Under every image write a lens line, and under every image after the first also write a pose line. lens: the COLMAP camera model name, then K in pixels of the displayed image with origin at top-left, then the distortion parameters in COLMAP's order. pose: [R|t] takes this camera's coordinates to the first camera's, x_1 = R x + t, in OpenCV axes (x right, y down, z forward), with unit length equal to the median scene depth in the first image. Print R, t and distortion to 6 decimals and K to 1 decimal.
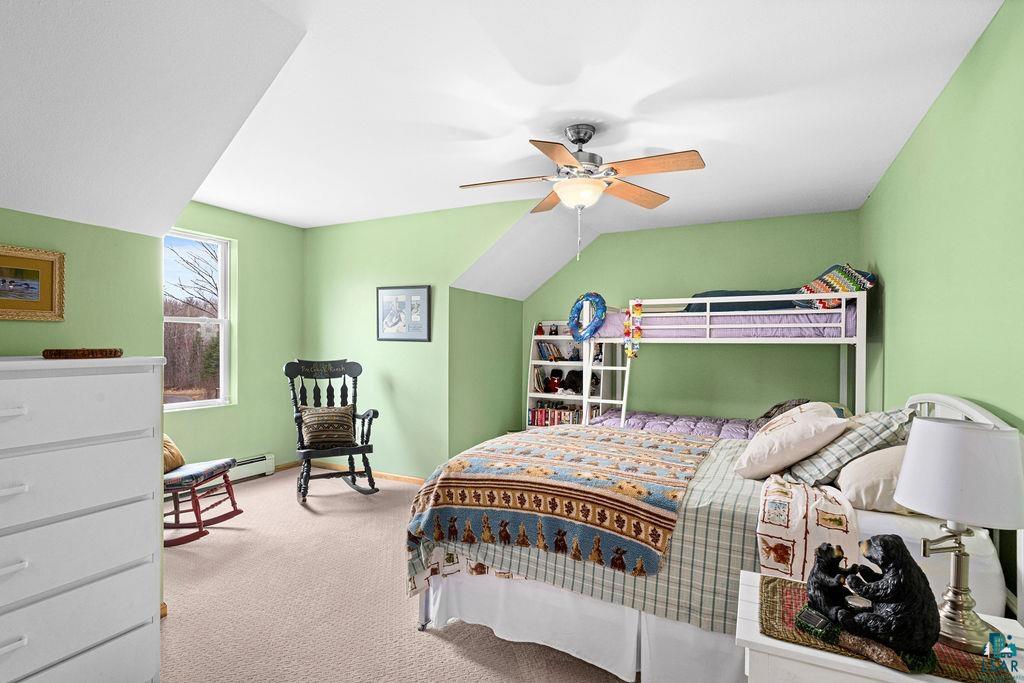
lens RADIAL K [[497.3, 0, 512.9], [0, 497.3, 342.9], [0, 0, 1]] dist [-0.002364, 0.001757]
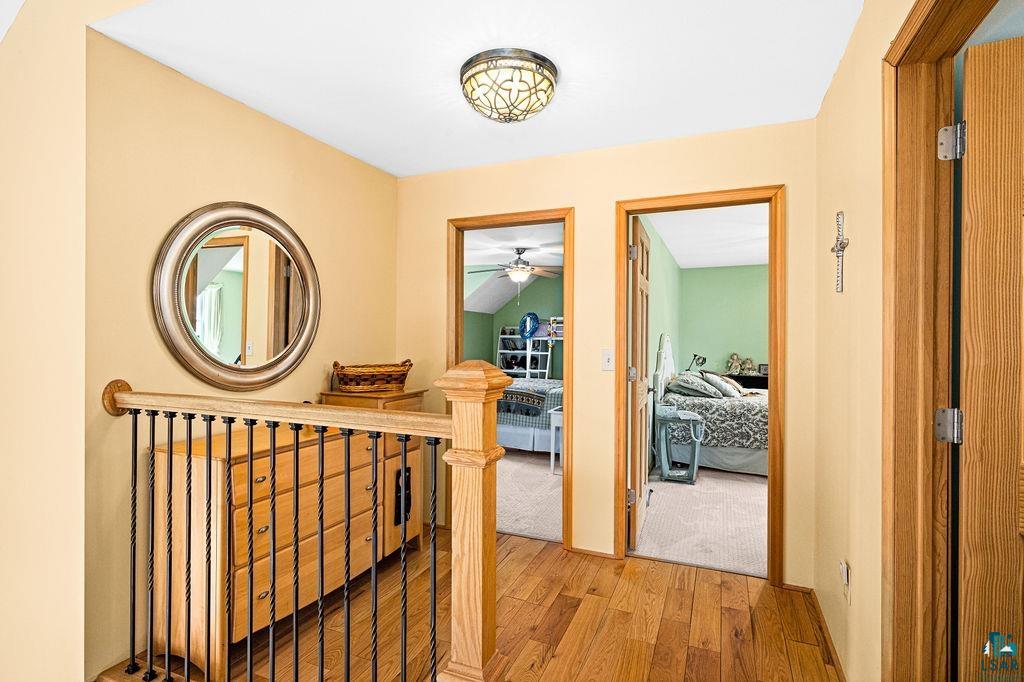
lens RADIAL K [[497.3, 0, 511.5], [0, 497.3, 339.1], [0, 0, 1]] dist [-0.002364, 0.001757]
pose [[0.998057, -0.003602, 0.062201, -0.029326], [0.003451, 0.999991, 0.002532, -0.007201], [-0.062209, -0.002312, 0.998060, -0.824770]]
